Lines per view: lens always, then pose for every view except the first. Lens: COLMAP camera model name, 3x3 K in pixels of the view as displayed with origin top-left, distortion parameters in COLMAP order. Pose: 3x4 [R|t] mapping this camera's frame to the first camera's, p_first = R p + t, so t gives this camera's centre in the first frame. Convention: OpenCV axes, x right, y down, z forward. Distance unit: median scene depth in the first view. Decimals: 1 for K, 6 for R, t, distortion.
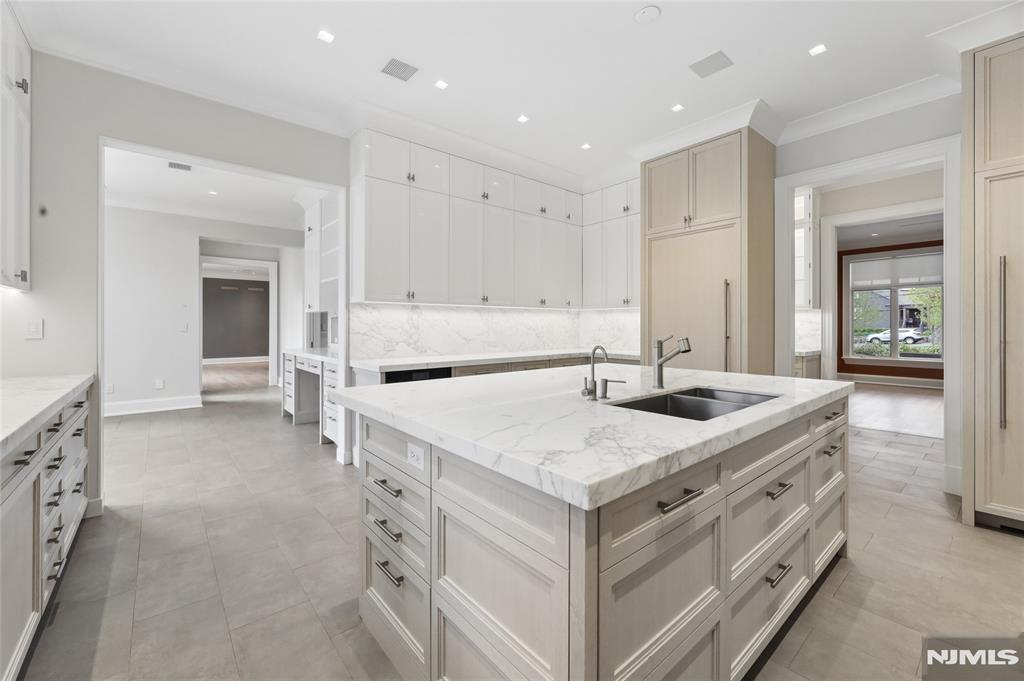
lens RADIAL K [[418.3, 0, 509.6], [0, 418.3, 326.9], [0, 0, 1]] dist [-0.001787, 0.000014]
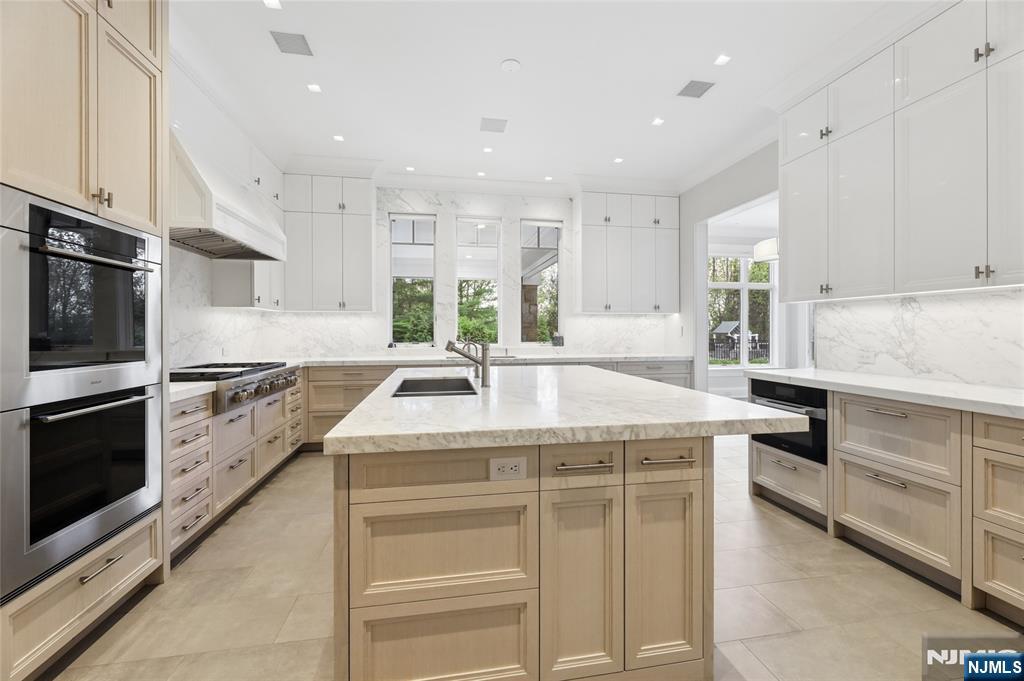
lens RADIAL K [[418.3, 0, 509.6], [0, 418.3, 326.9], [0, 0, 1]] dist [-0.001787, 0.000014]
pose [[-0.502314, -0.003407, -0.864679, 0.675138], [0.002769, 0.999981, -0.005549, -0.004618], [0.864681, -0.005181, -0.502295, 0.850344]]
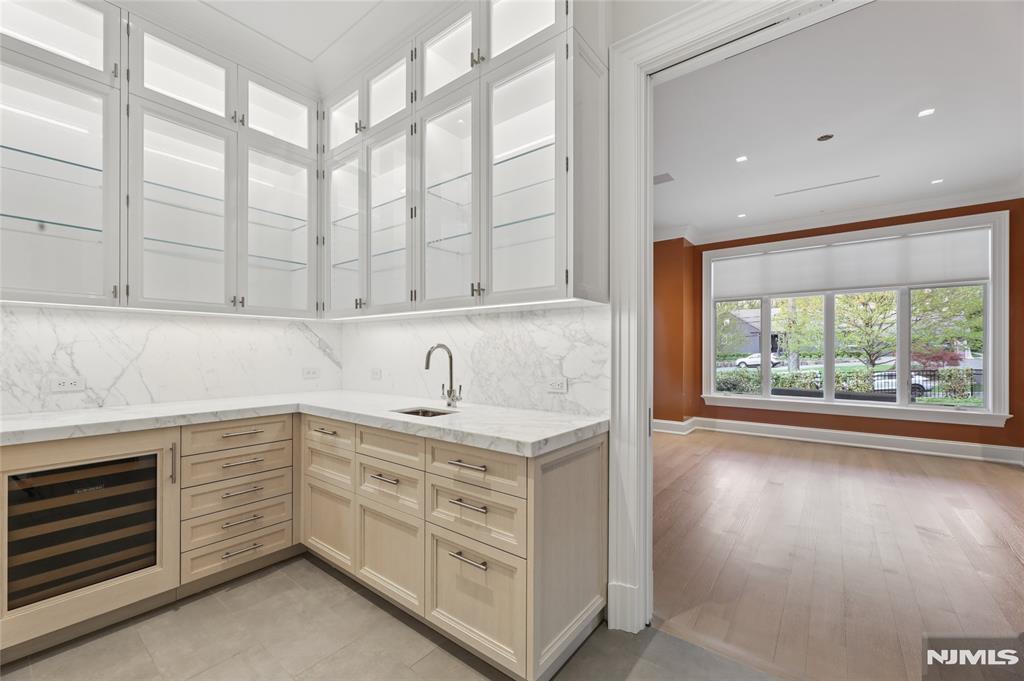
lens RADIAL K [[405.8, 0, 512.5], [0, 405.8, 348.7], [0, 0, 1]] dist [-0.001492, -0.000256]
pose [[0.979358, 0.003170, 0.202110, 0.143554], [-0.001781, 0.999974, -0.007050, -0.000369], [-0.202127, 0.006544, 0.979337, 0.164242]]
